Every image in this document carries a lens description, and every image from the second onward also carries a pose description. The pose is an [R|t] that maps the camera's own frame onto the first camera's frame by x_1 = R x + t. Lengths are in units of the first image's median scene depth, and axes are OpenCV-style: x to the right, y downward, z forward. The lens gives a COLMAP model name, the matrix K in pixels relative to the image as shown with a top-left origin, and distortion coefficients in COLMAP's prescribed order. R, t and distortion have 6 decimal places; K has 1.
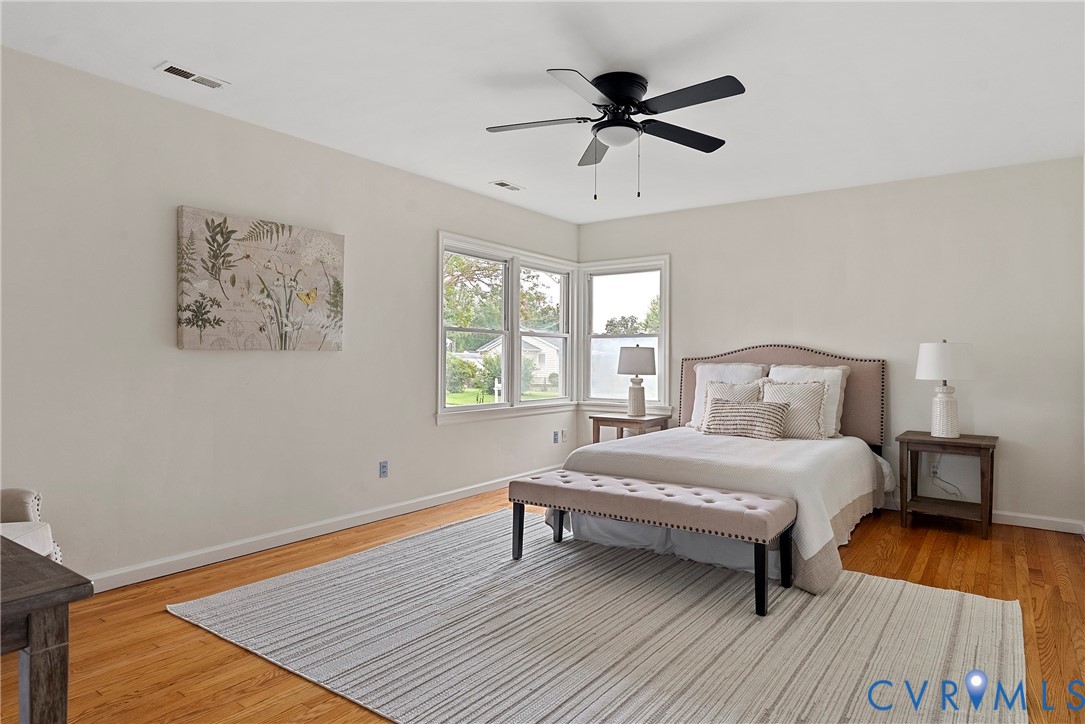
lens RADIAL K [[642.5, 0, 542.5], [0, 642.5, 362.0], [0, 0, 1]] dist [-0.002911, -0.000391]
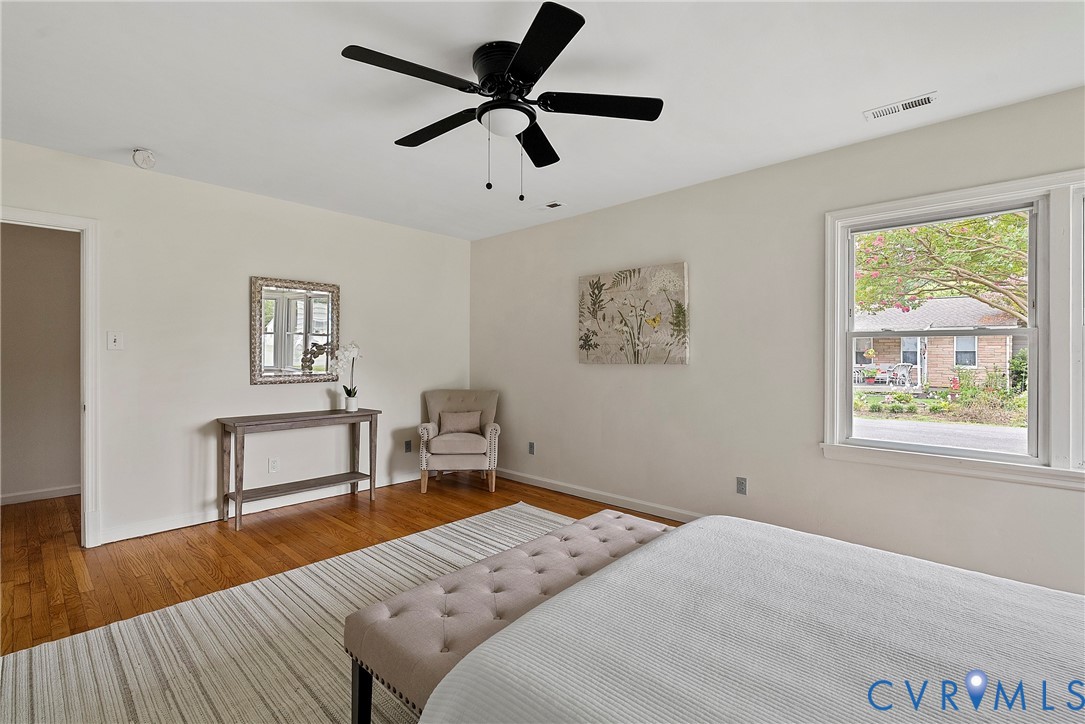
lens RADIAL K [[496.0, 0, 543.2], [0, 496.0, 359.4], [0, 0, 1]] dist [-0.003730, 0.000228]
pose [[-0.130292, 0.003757, -0.991469, 0.634081], [-0.005553, 0.999974, 0.004519, -0.031251], [0.991460, 0.006095, -0.130268, 0.941884]]
